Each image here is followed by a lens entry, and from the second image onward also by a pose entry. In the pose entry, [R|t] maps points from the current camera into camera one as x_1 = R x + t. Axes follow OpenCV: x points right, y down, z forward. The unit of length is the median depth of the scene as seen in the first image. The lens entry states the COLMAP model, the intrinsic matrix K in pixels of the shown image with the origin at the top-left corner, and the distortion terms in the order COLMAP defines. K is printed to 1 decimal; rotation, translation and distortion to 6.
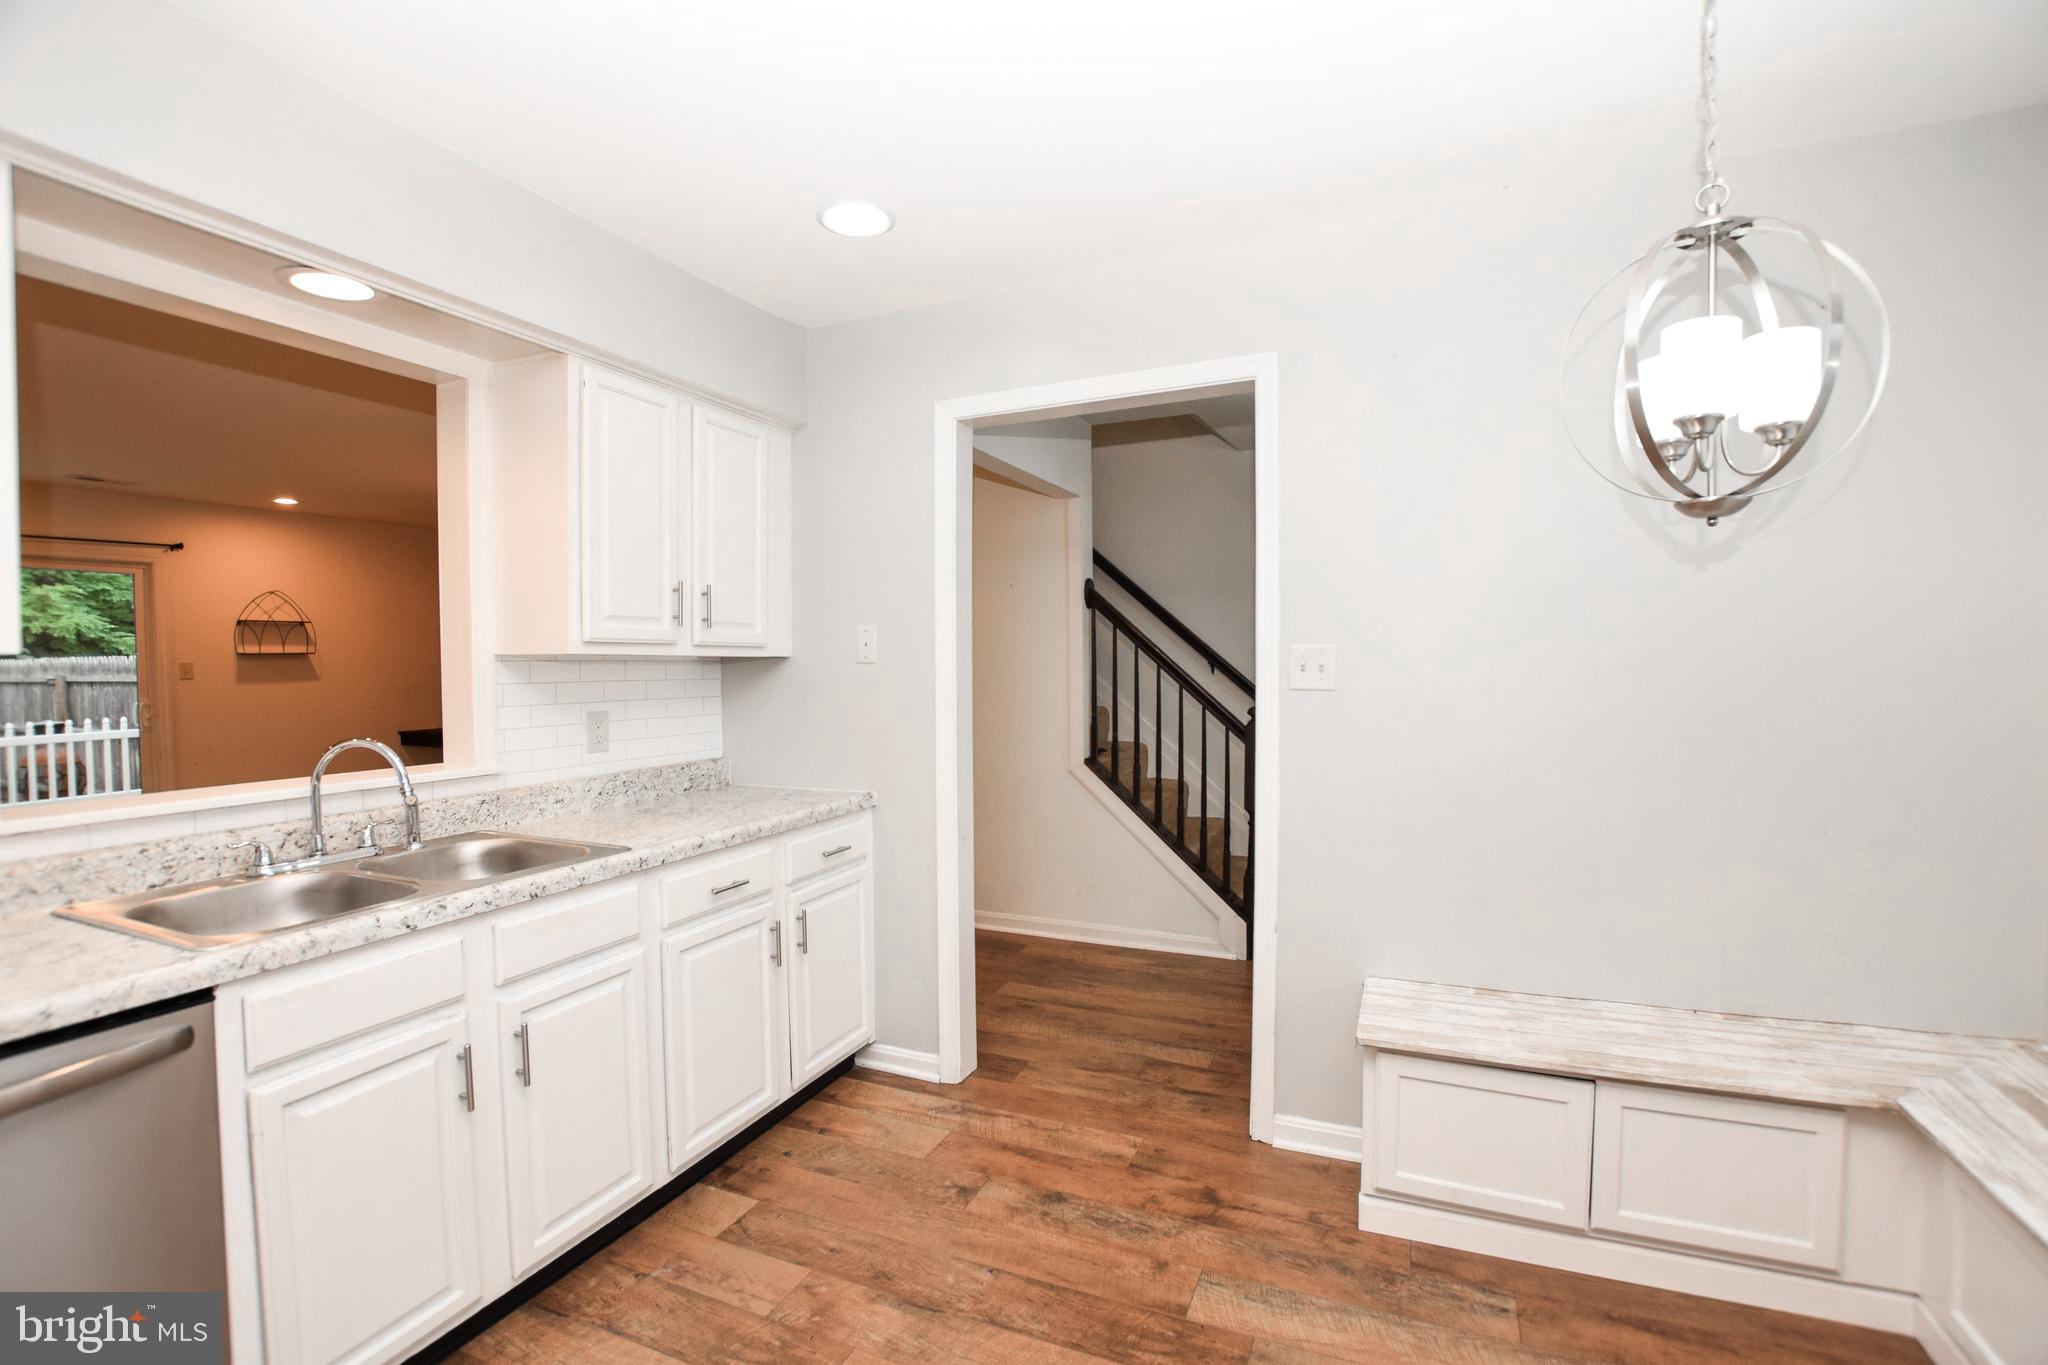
lens RADIAL K [[900.8, 0, 1027.8], [0, 900.8, 693.1], [0, 0, 1]] dist [-0.040183, 0.005765]
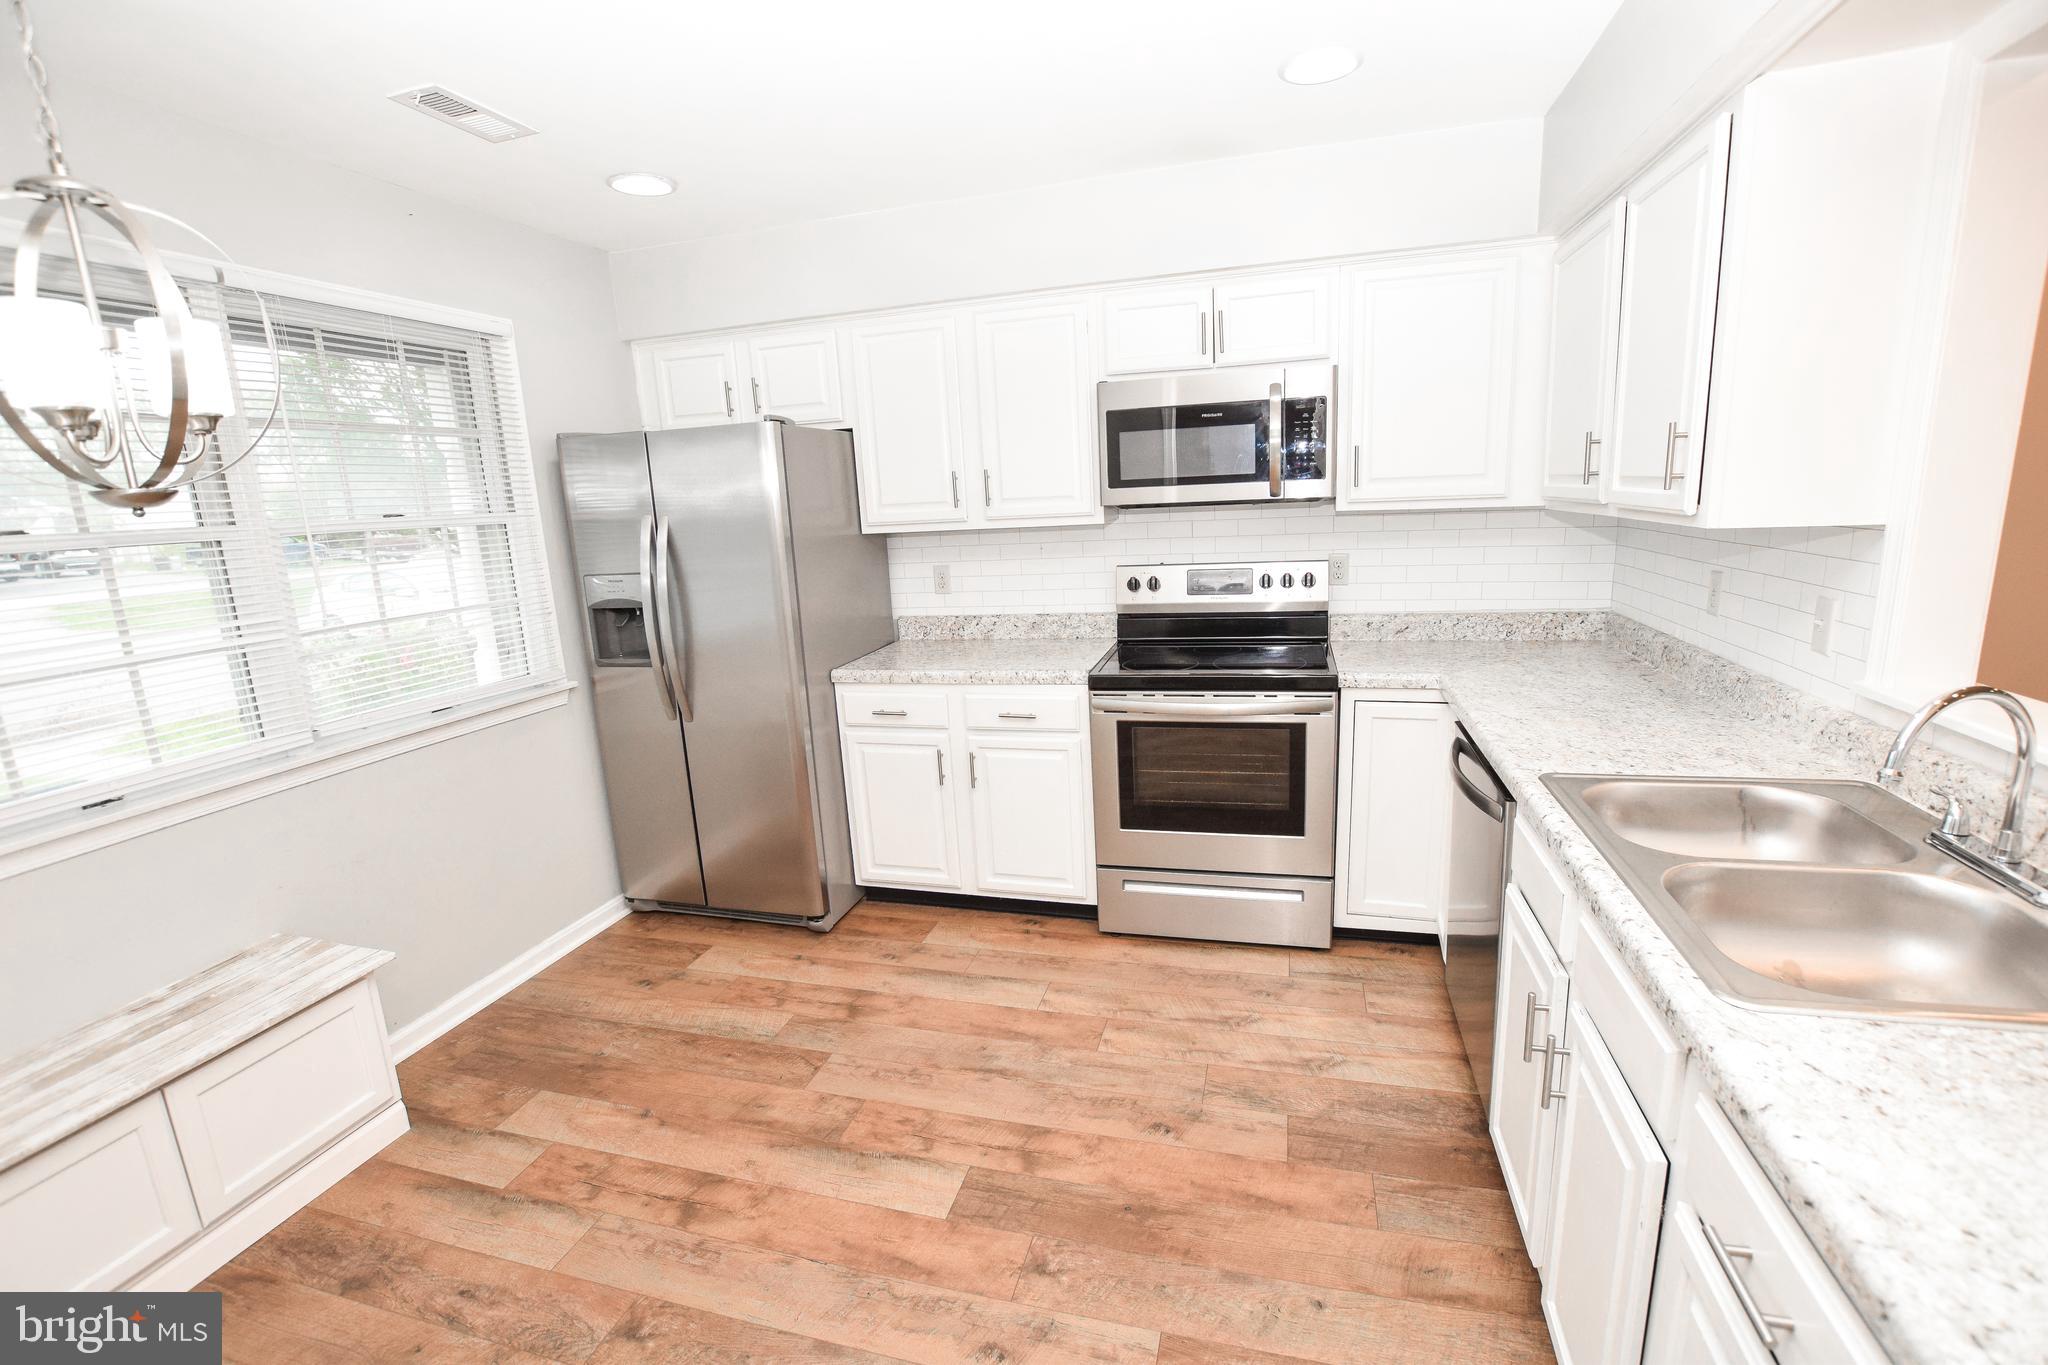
lens RADIAL K [[900.8, 0, 1032.0], [0, 900.8, 688.1], [0, 0, 1]] dist [-0.040183, 0.005765]
pose [[-0.988005, 0.091393, -0.124476, -0.035538], [0.058762, 0.967927, 0.244261, -0.113195], [0.142807, 0.234016, -0.961687, 1.291362]]
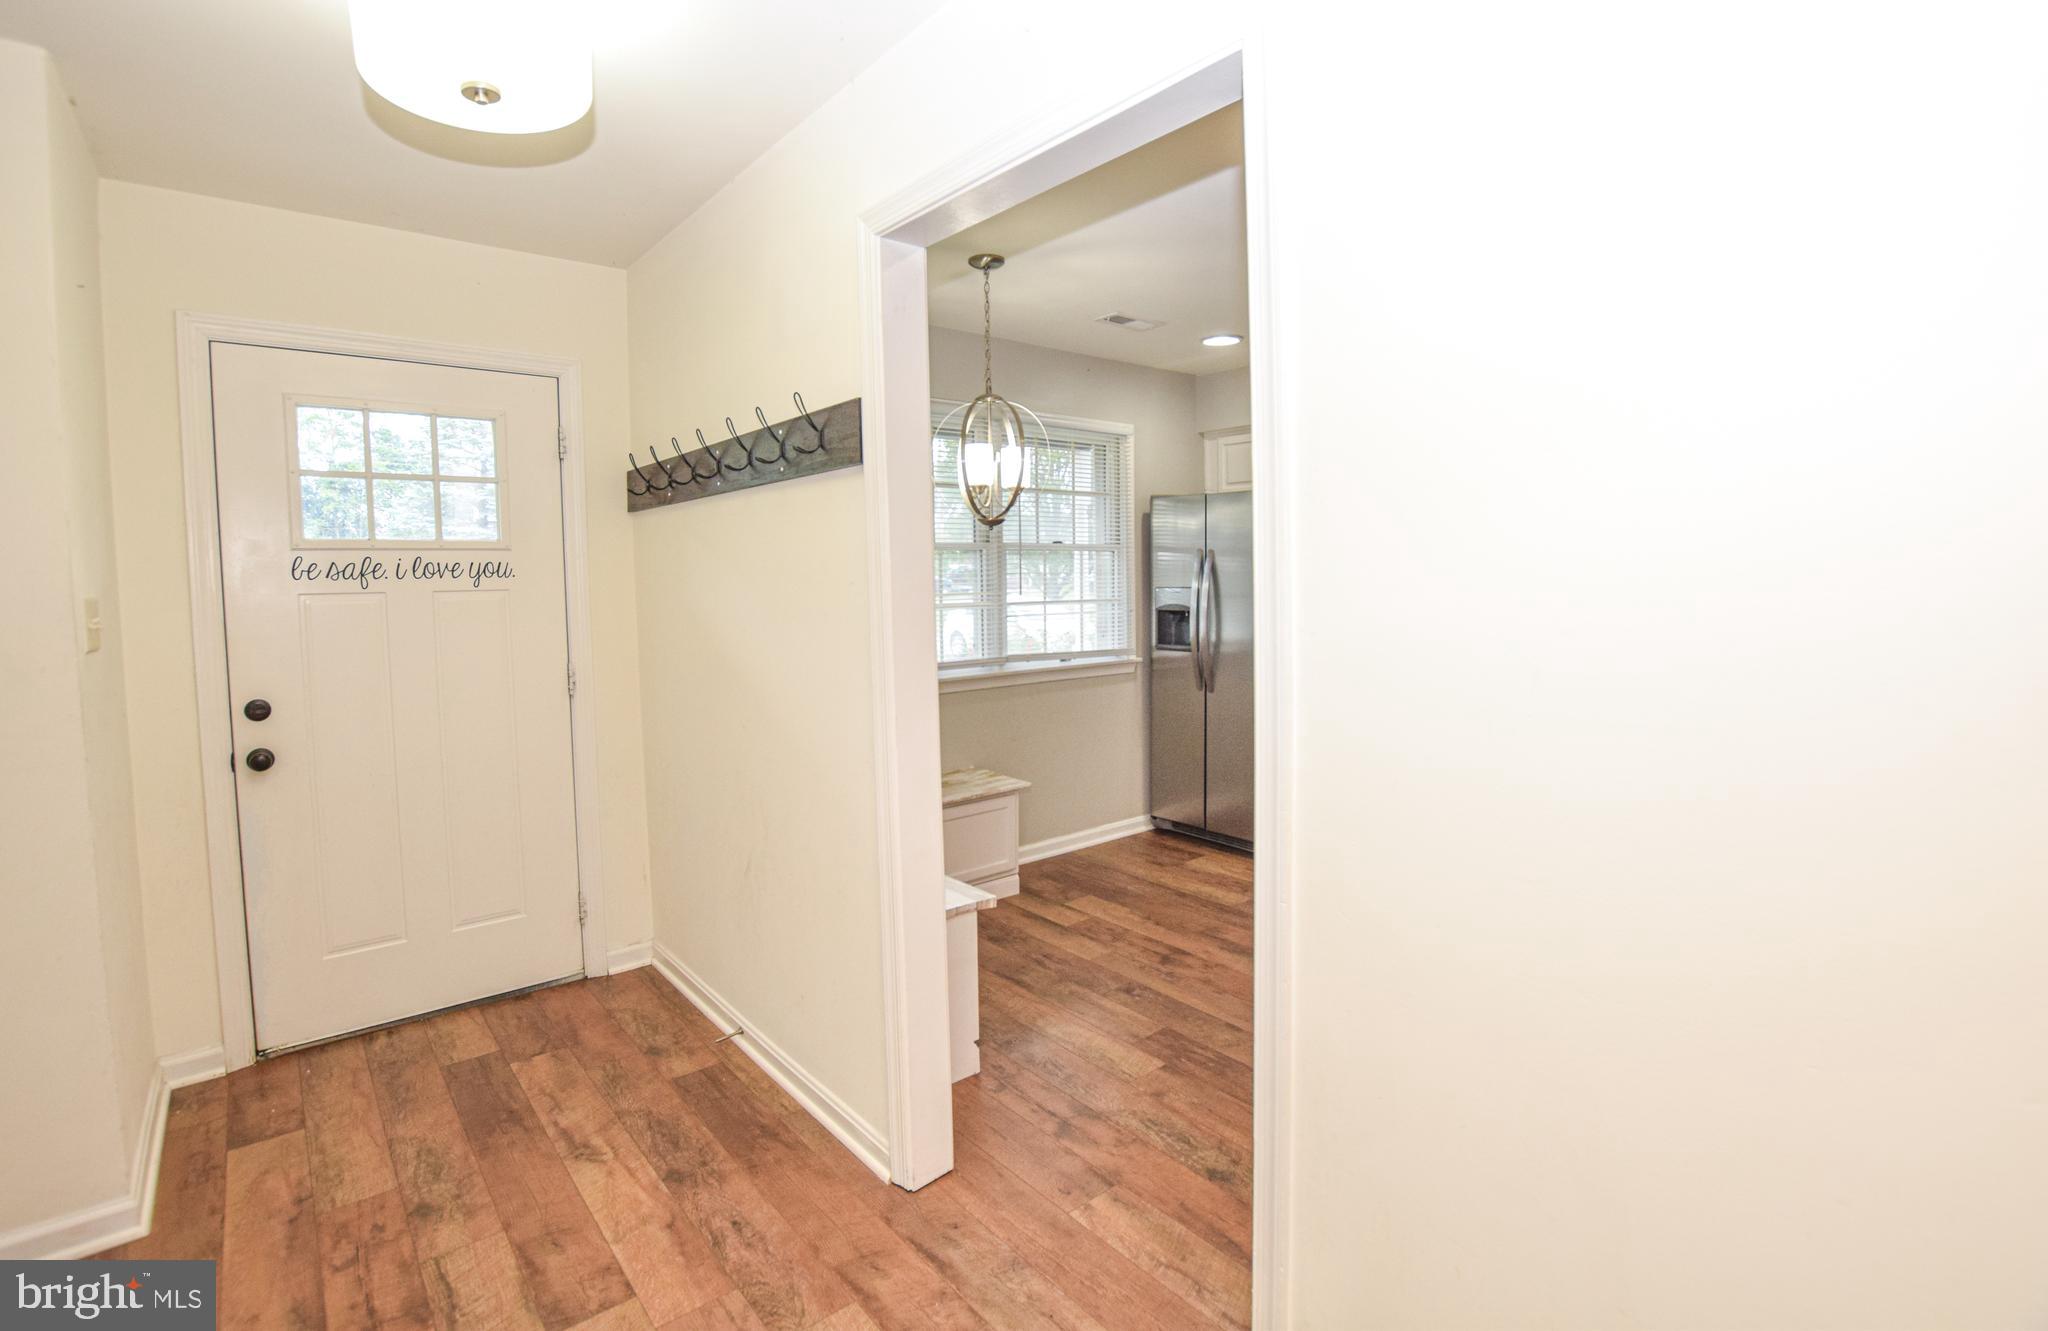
lens RADIAL K [[930.7, 0, 997.8], [0, 930.7, 631.7], [0, 0, 1]] dist [-0.036811, 0.003852]
pose [[-0.888432, -0.000526, 0.459008, -0.205909], [0.043150, 0.995475, 0.084659, -0.082631], [-0.456975, 0.095020, -0.884389, 1.922900]]
